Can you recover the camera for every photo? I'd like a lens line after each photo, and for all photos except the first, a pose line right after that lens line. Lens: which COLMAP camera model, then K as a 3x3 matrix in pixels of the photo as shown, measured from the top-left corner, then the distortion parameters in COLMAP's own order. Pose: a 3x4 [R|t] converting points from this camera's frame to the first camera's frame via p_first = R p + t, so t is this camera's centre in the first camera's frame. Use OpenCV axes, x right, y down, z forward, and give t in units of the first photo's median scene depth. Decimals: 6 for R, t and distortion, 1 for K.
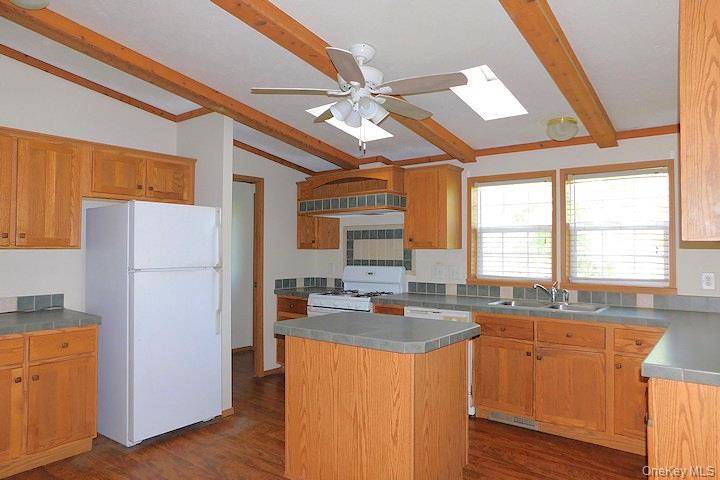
lens RADIAL K [[483.6, 0, 360.0], [0, 483.6, 240.0], [0, 0, 1]] dist [-0.037542, 0.002673]
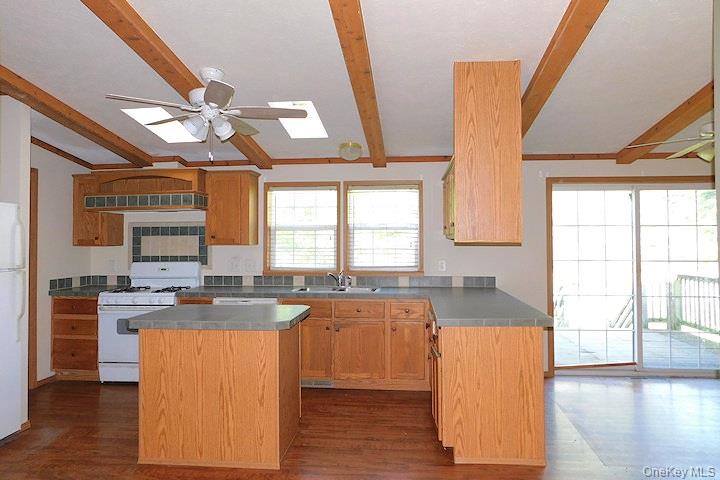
lens RADIAL K [[470.0, 0, 360.0], [0, 470.0, 240.0], [0, 0, 1]] dist [-0.009232, 0.001659]
pose [[0.863015, -0.007431, 0.505123, -0.147075], [-0.000536, 0.999878, 0.015626, -0.010262], [-0.505177, -0.013756, 0.862906, -0.079403]]
